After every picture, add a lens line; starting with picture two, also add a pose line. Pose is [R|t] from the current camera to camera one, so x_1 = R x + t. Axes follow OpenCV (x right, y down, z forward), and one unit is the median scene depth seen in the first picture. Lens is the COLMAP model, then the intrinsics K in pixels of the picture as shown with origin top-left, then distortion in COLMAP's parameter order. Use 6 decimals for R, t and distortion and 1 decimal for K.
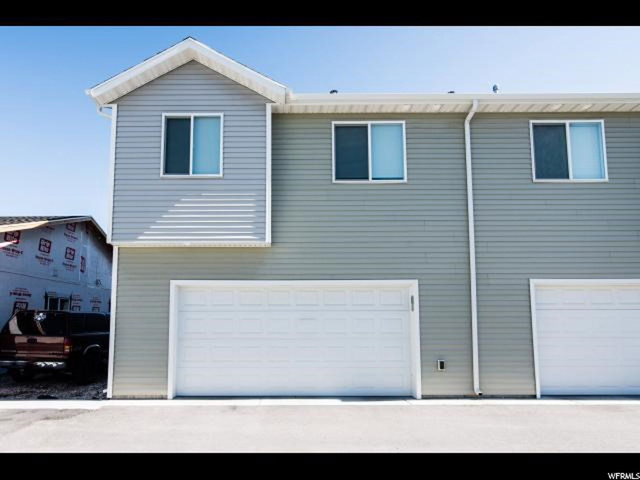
lens RADIAL K [[579.4, 0, 319.8], [0, 579.4, 233.8], [0, 0, 1]] dist [0.001110, 0.013521]
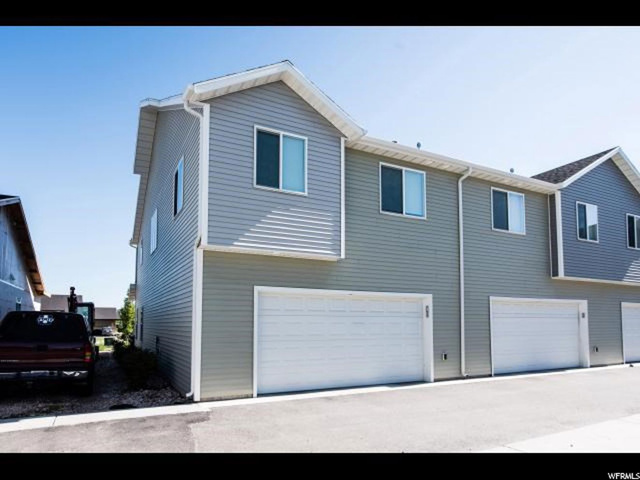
lens RADIAL K [[672.4, 0, 319.5], [0, 672.4, 244.2], [0, 0, 1]] dist [0.007302, 0.000000]
pose [[0.750675, 0.079993, 0.655811, -1.001006], [-0.098314, 0.995116, -0.008845, 0.003785], [-0.653316, -0.057835, 0.754873, 0.003912]]
